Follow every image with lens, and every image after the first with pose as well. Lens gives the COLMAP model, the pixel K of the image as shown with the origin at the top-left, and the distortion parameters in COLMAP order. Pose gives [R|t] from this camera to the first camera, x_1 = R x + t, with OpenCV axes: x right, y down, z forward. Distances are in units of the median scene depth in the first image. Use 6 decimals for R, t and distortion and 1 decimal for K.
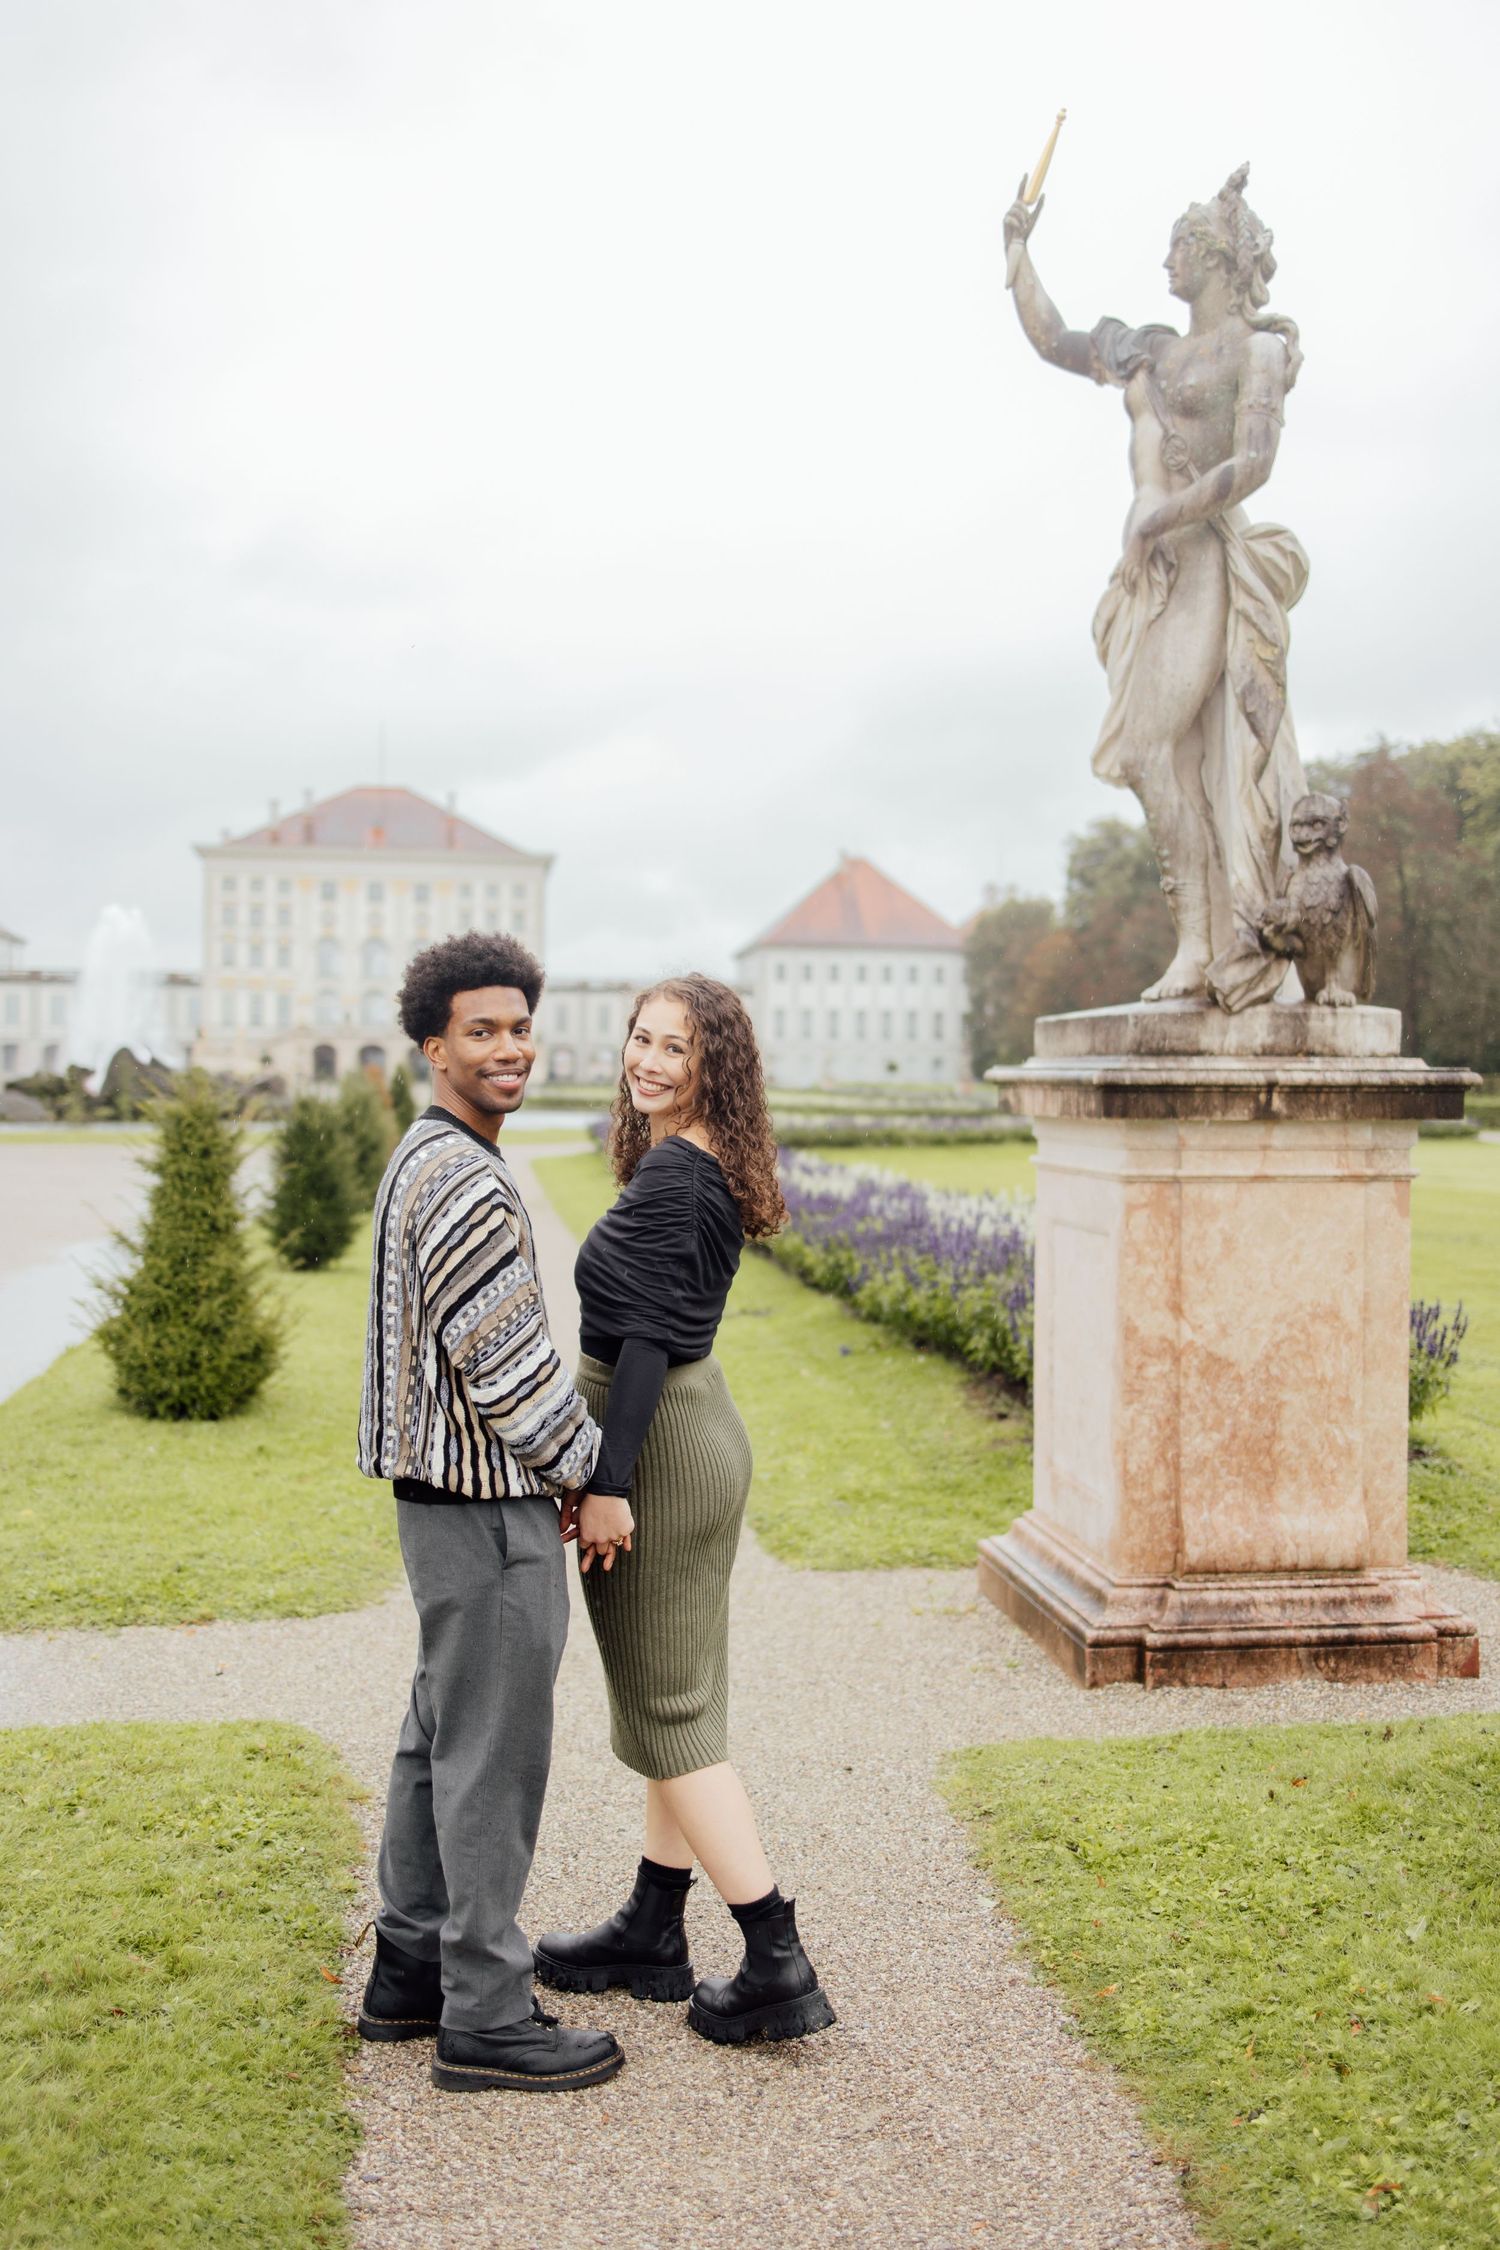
lens RADIAL K [[2343.1, 0, 746.9], [0, 2343.1, 1103.7], [0, 0, 1]] dist [0.015344, 0.000000]
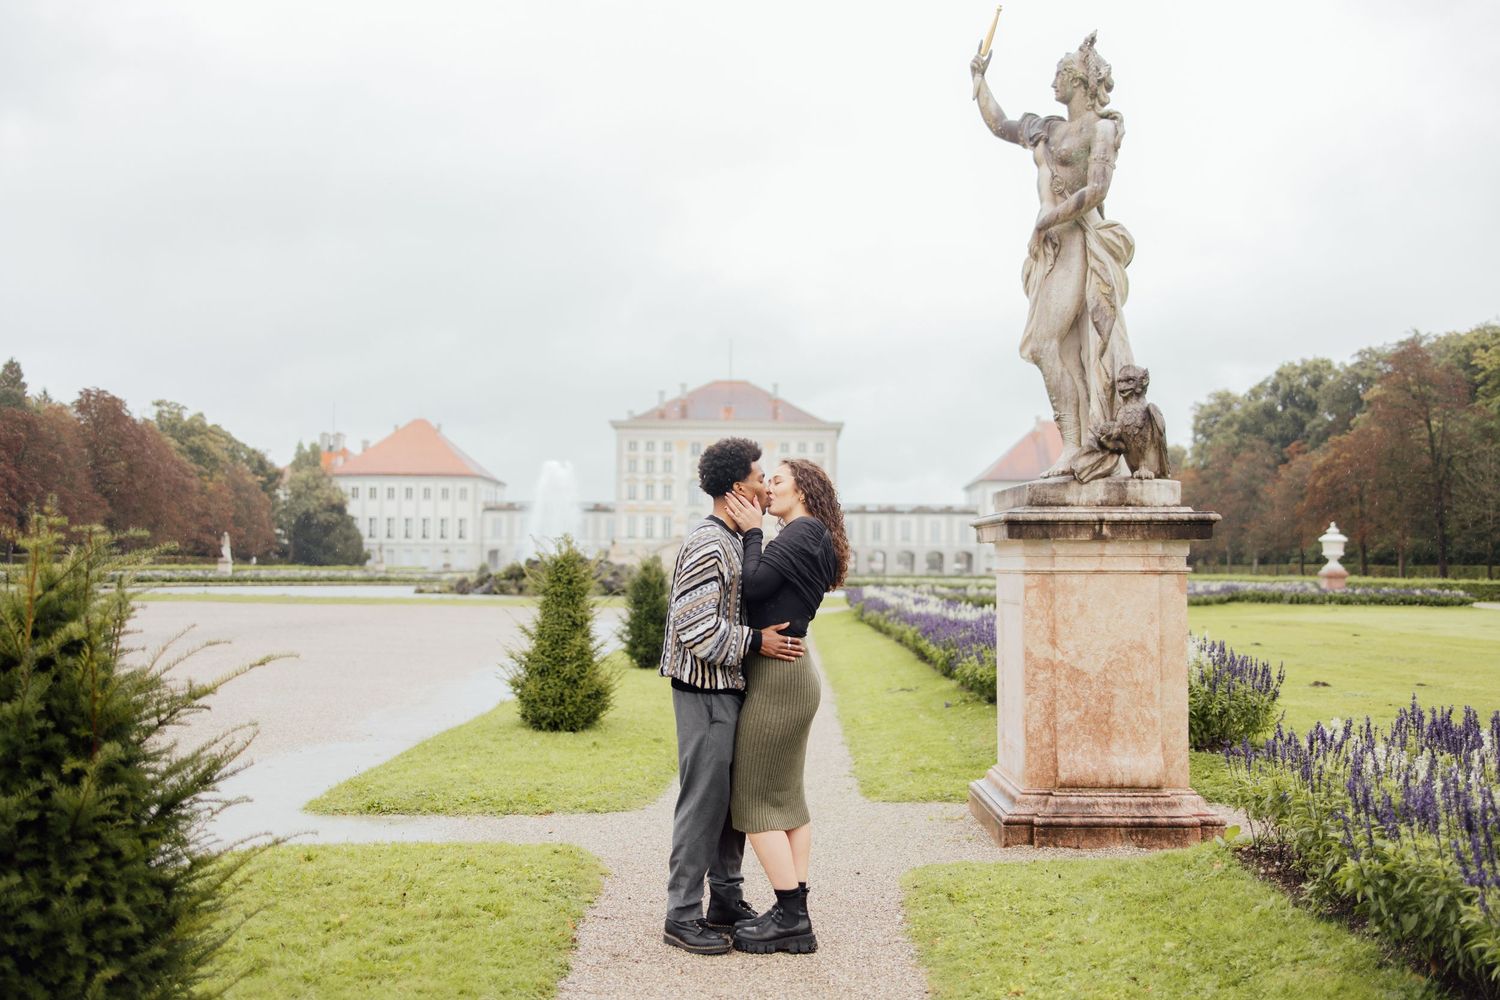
lens RADIAL K [[1562.1, 0, 726.4], [0, 1562.1, 469.3], [0, 0, 1]] dist [0.015344, 0.000000]
pose [[0.987499, -0.013983, -0.157004, 0.113949], [0.001963, 0.997071, -0.076454, 0.041086], [0.157613, 0.075190, 0.984634, -0.241975]]
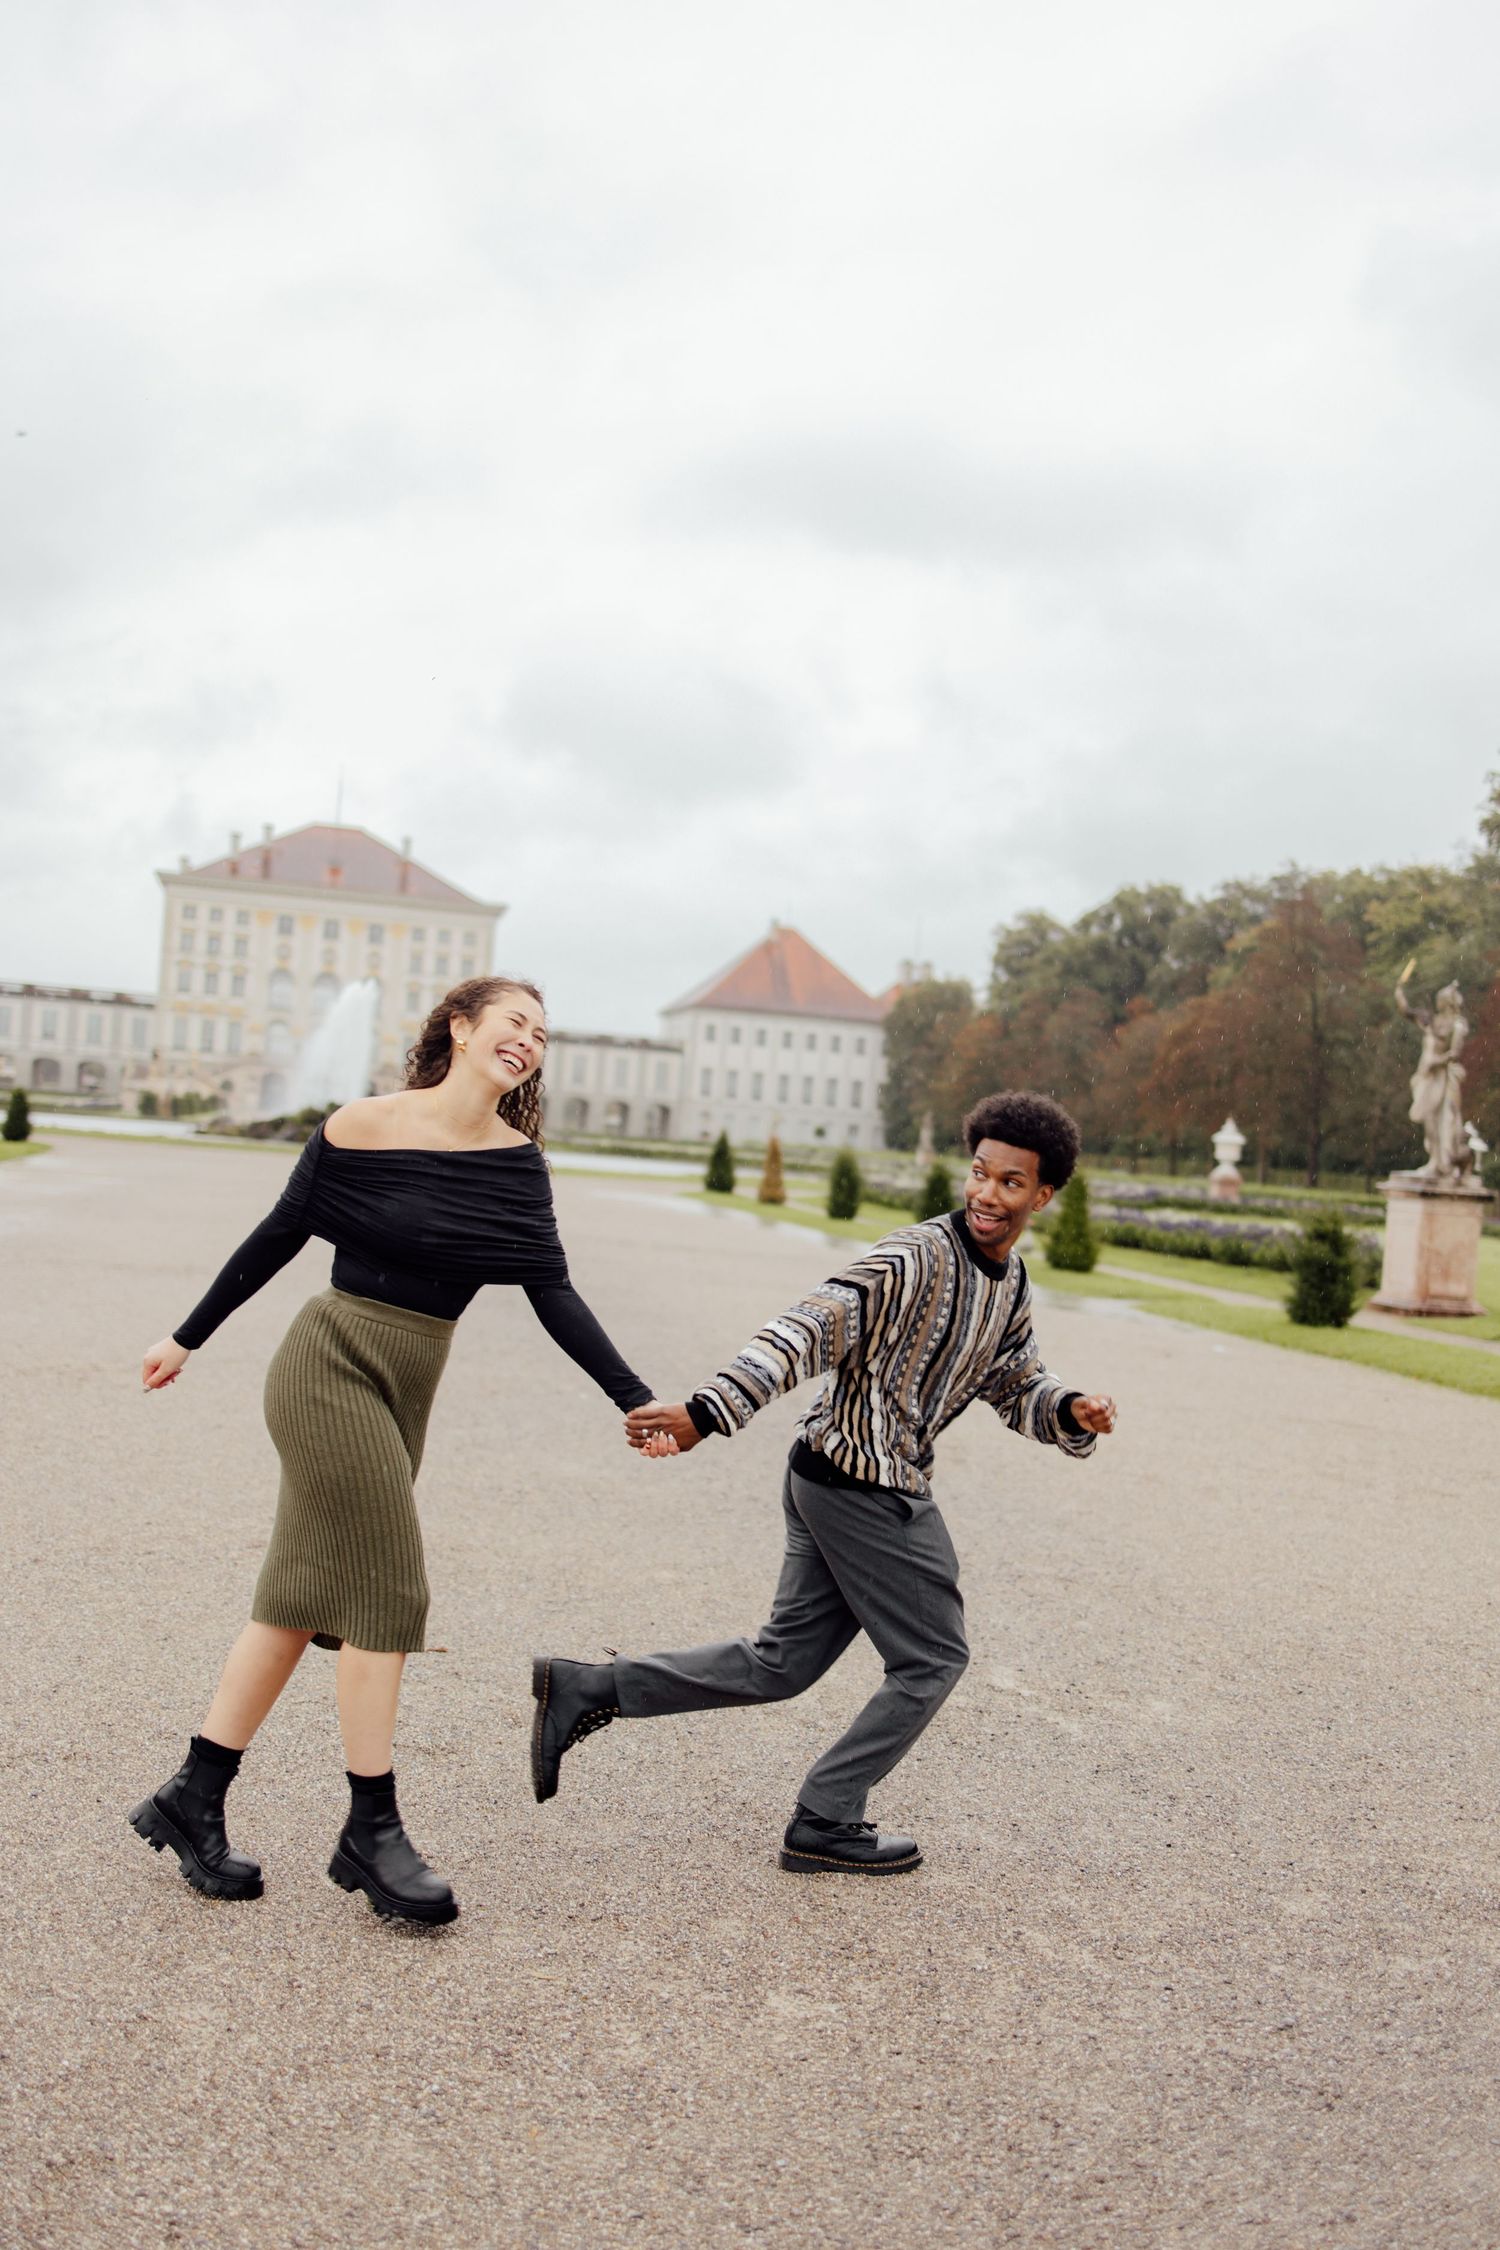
lens RADIAL K [[2343.1, 0, 856.1], [0, 2343.1, 1204.2], [0, 0, 1]] dist [0.015344, 0.000000]
pose [[0.993278, 0.062472, 0.097447, -1.285824], [-0.064216, 0.997825, 0.014863, 0.018224], [-0.096307, -0.021021, 0.995130, -3.212209]]
